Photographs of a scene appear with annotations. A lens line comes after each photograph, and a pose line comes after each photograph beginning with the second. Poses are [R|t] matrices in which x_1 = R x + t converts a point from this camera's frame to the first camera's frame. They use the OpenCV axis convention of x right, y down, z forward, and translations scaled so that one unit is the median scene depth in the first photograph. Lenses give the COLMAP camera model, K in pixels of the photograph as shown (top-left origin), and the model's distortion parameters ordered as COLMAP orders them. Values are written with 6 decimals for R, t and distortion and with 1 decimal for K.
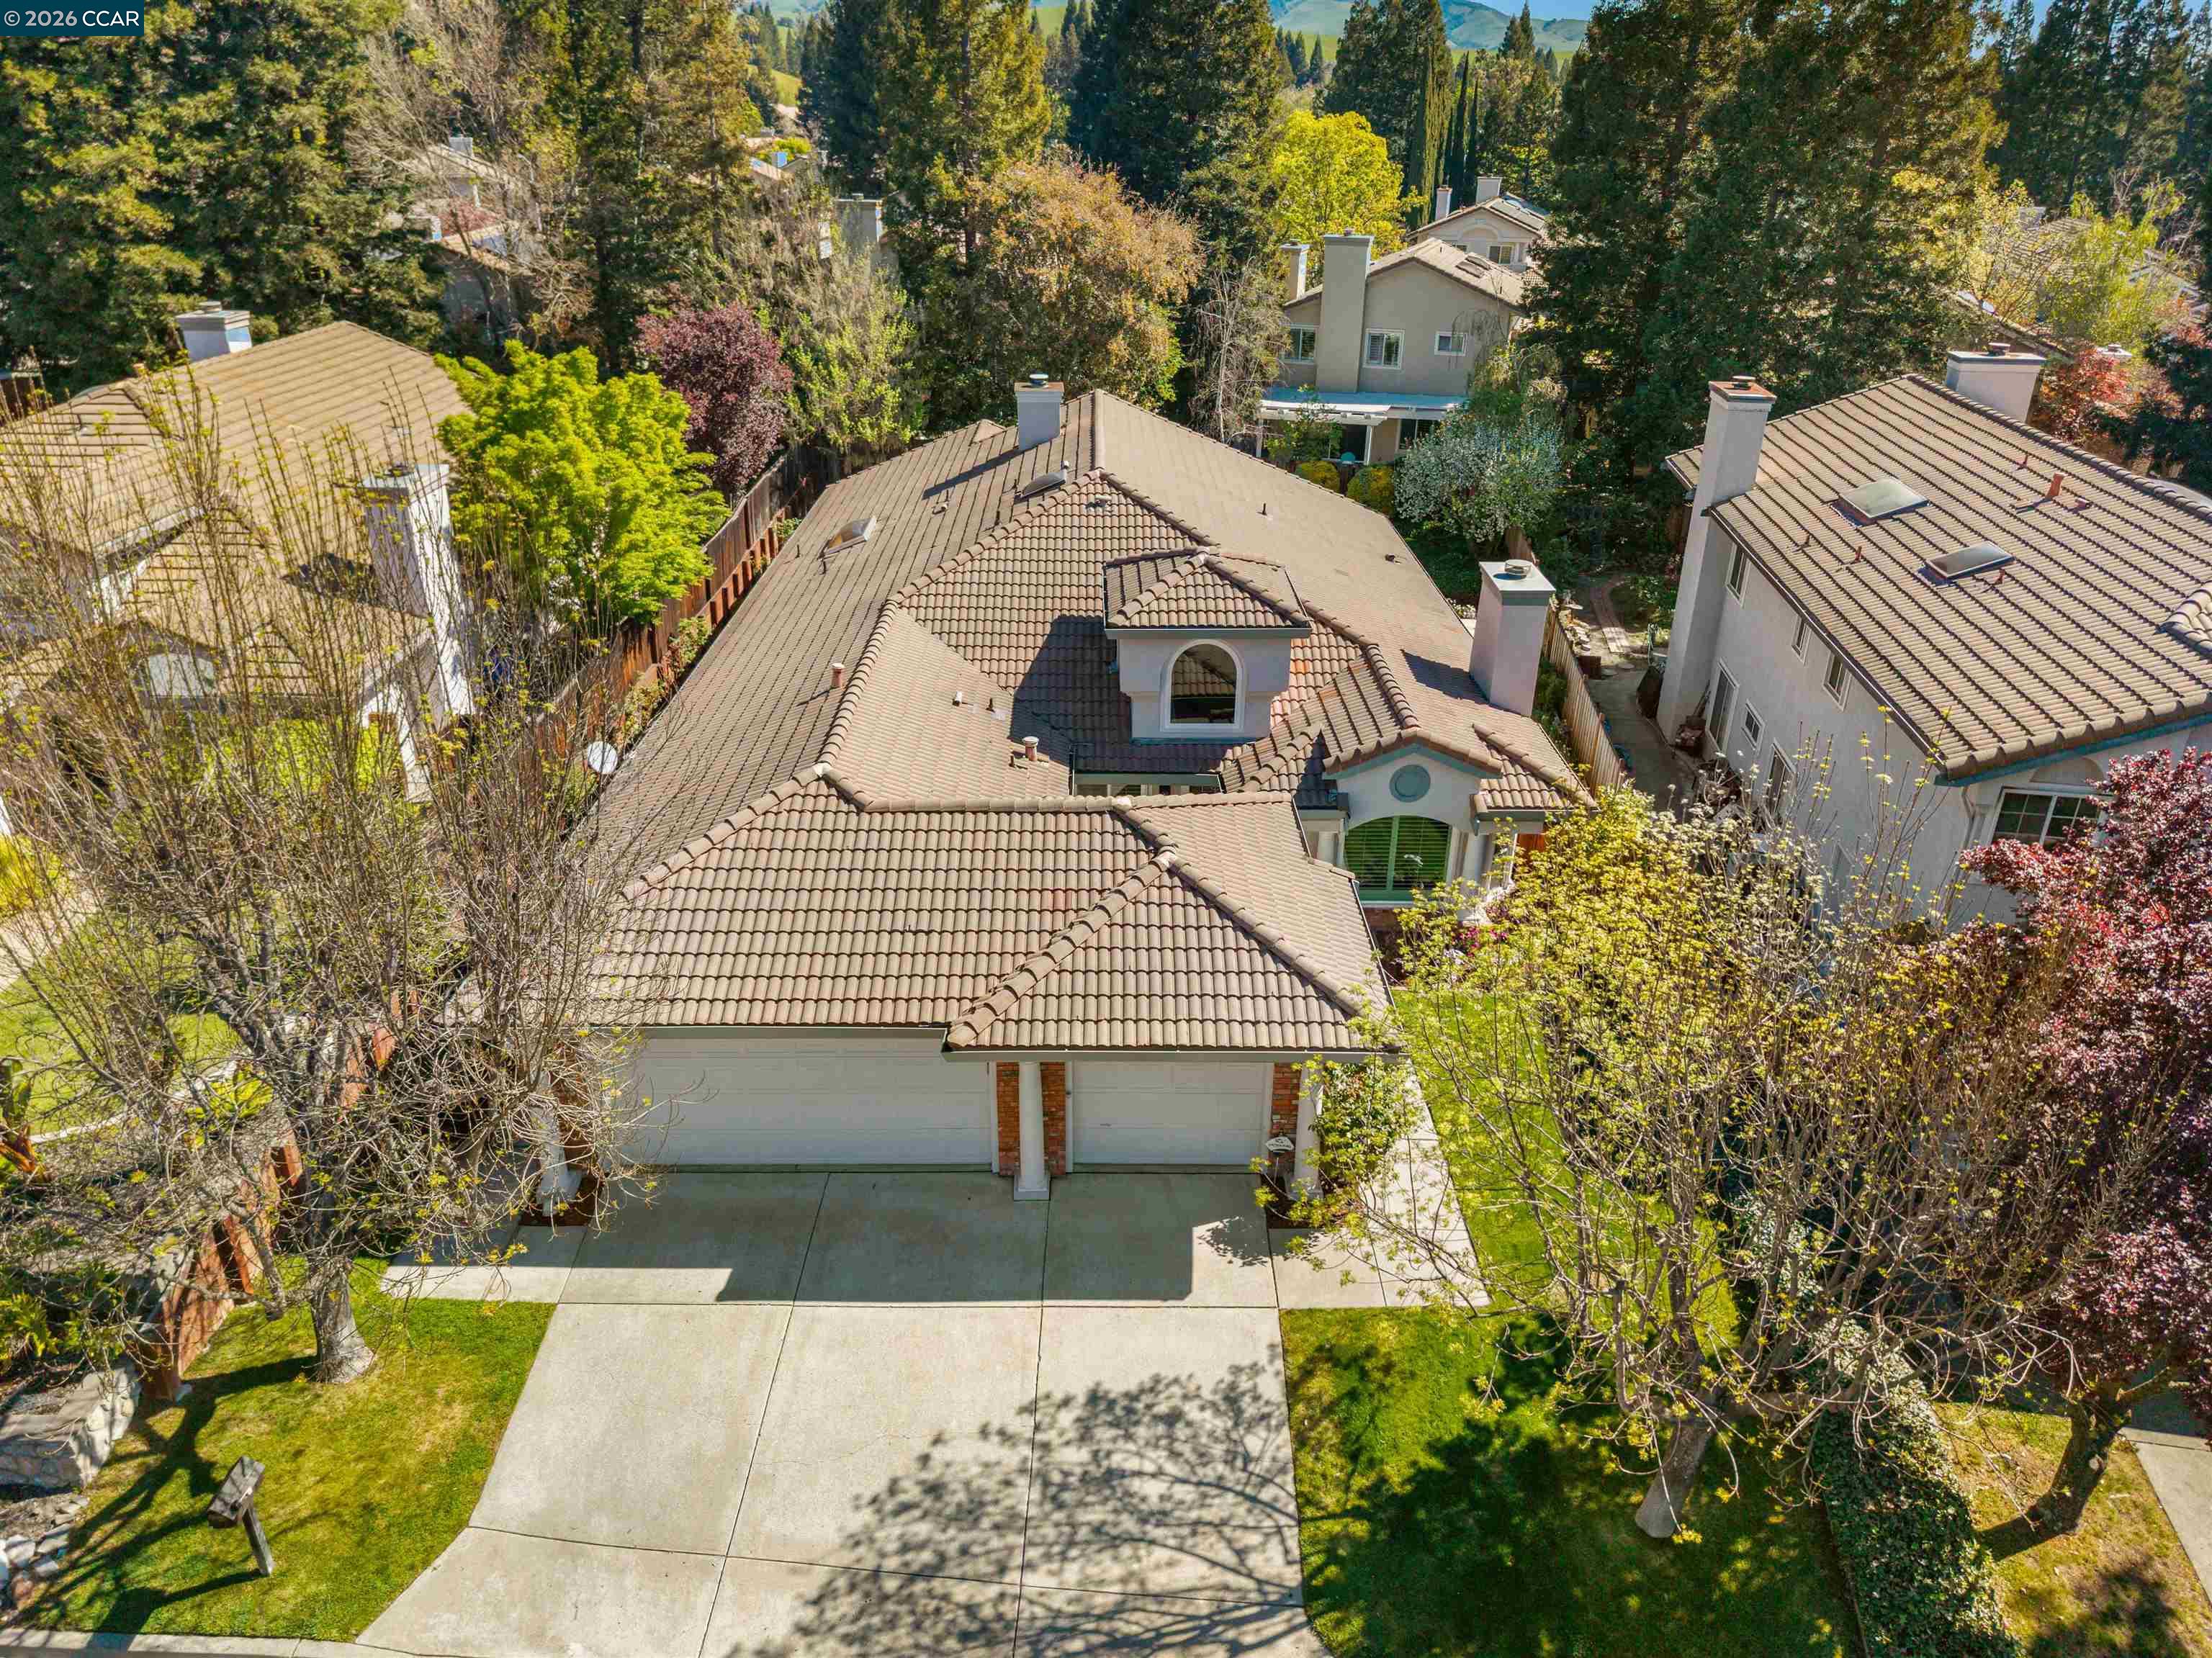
lens RADIAL K [[1544.8, 0, 1107.1], [0, 1544.8, 828.9], [0, 0, 1]] dist [0.034831, -0.054501]
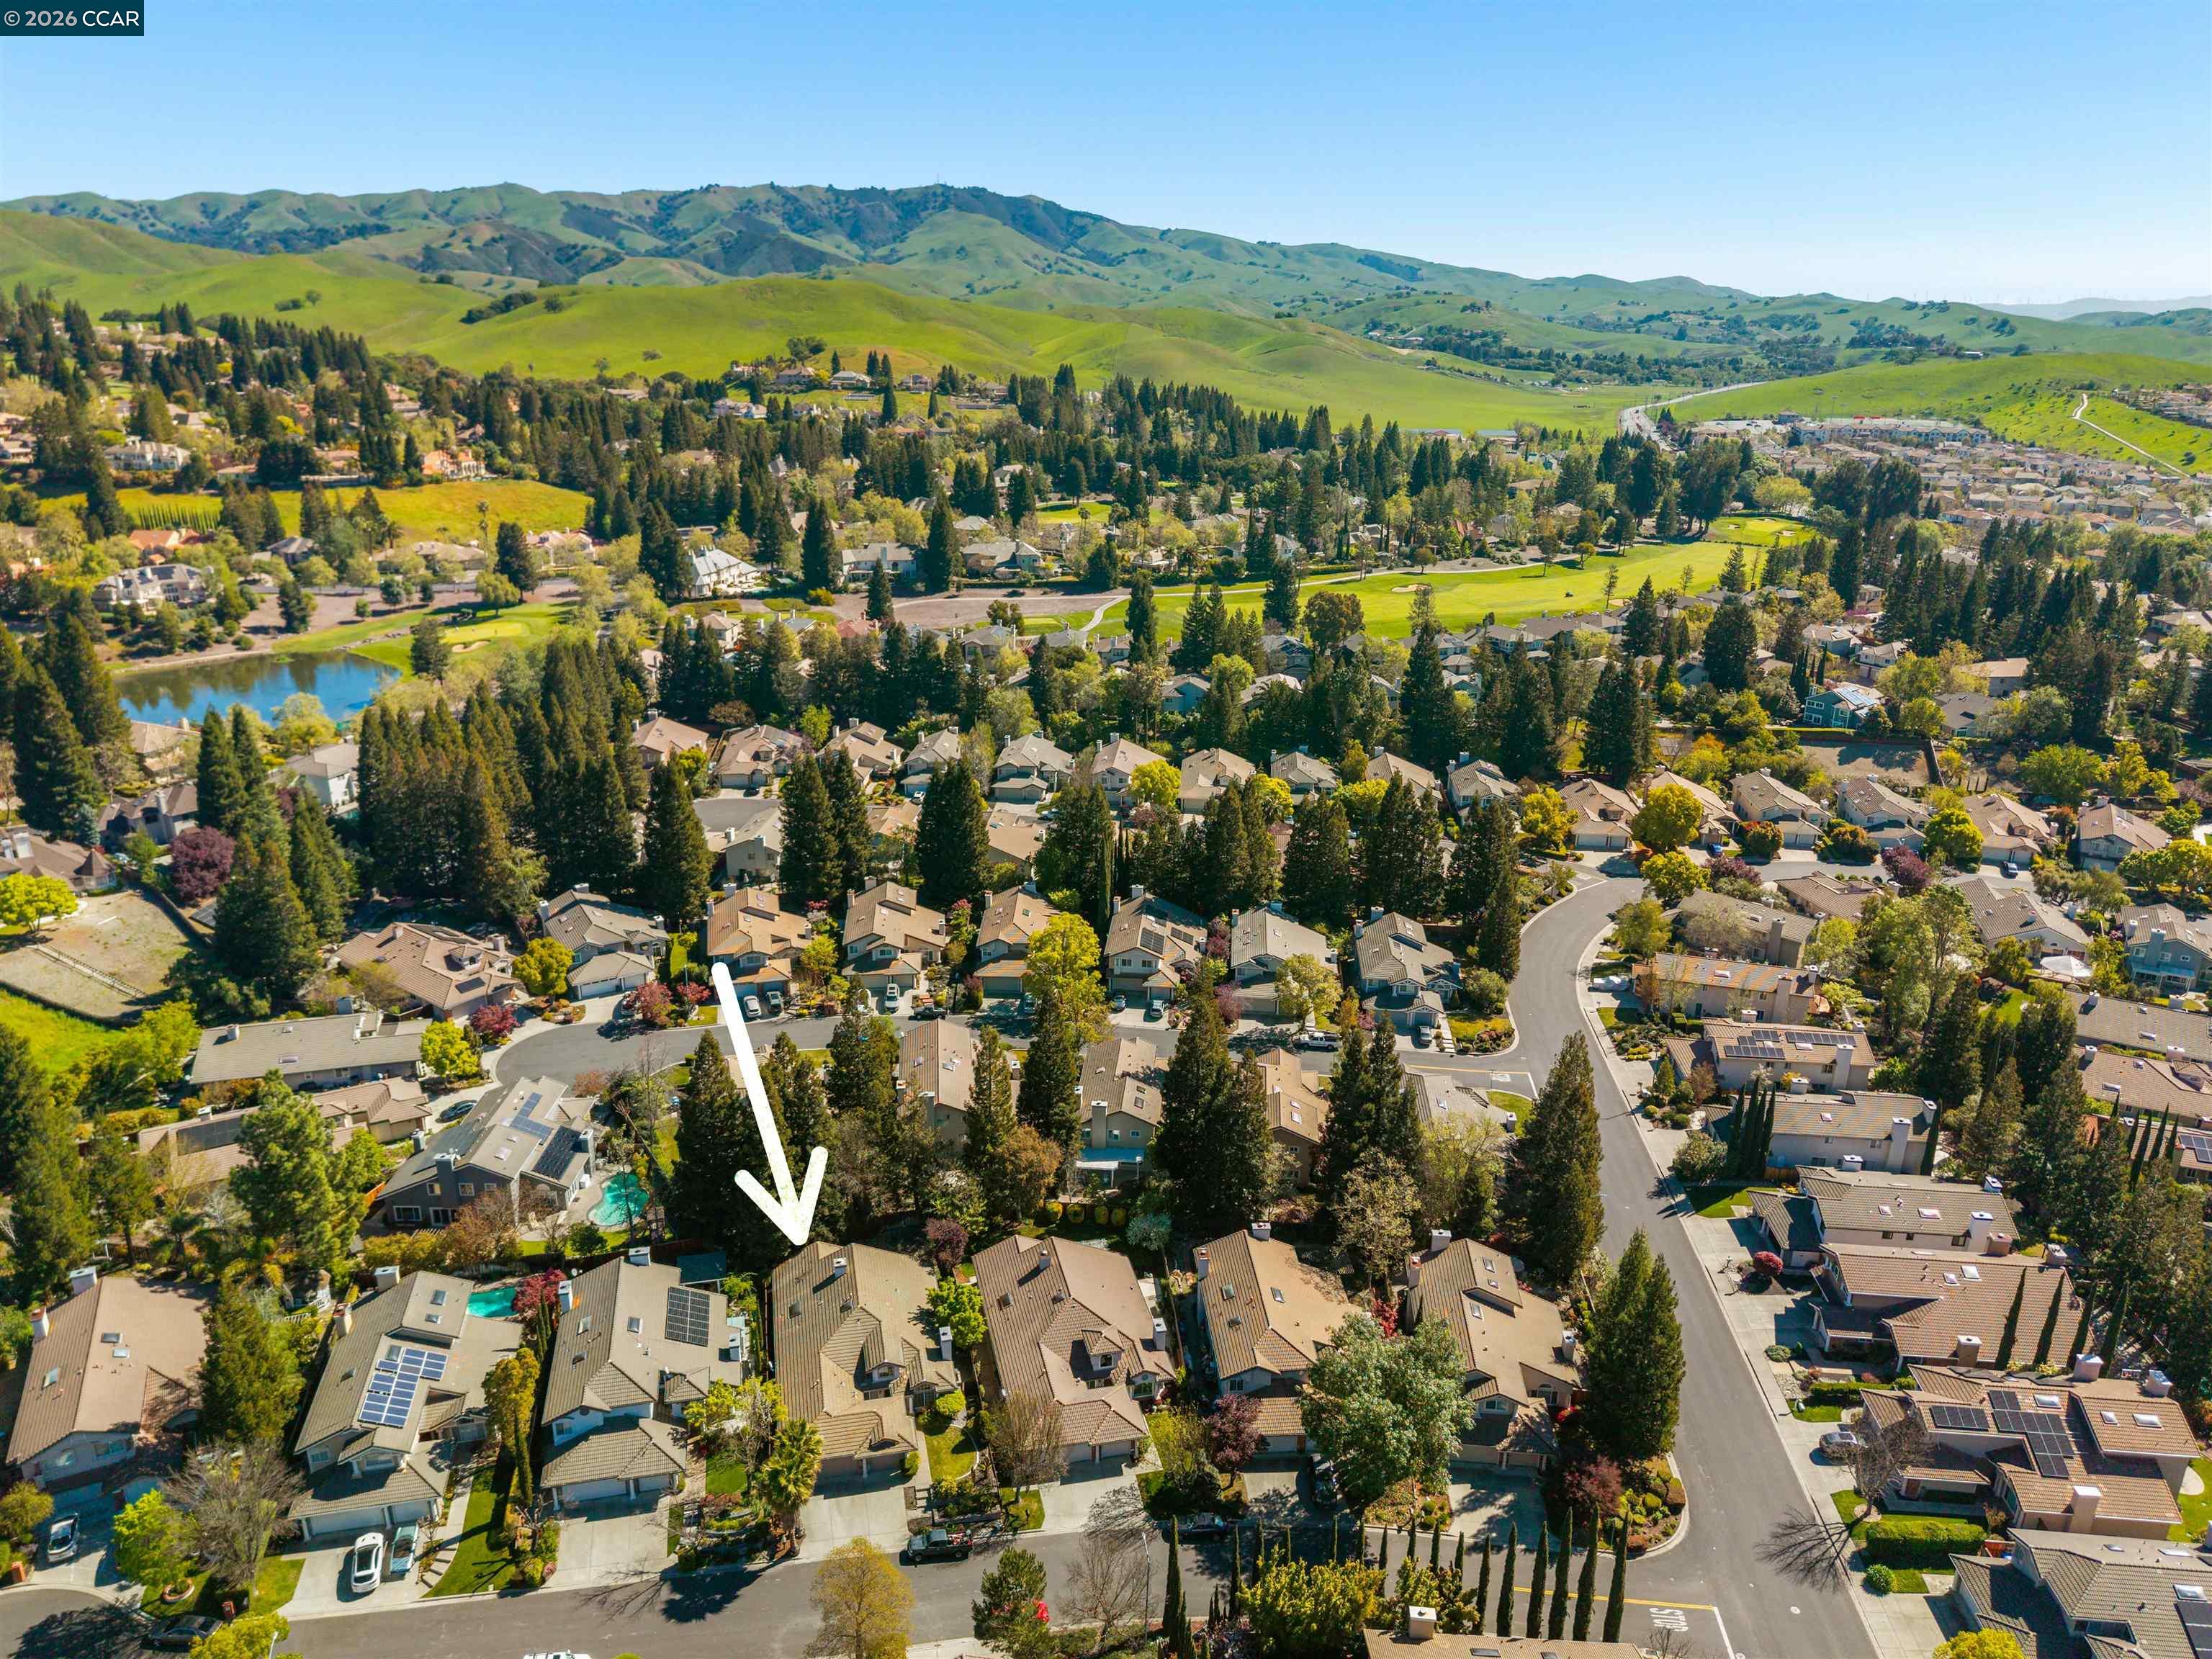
lens RADIAL K [[1544.9, 0, 1105.5], [0, 1544.9, 830.4], [0, 0, 1]] dist [0.034831, -0.054501]
pose [[0.978279, -0.071306, 0.194640, -1.265498], [0.089276, 0.992359, -0.085162, -2.147646], [-0.187081, 0.100689, 0.977171, -6.589540]]
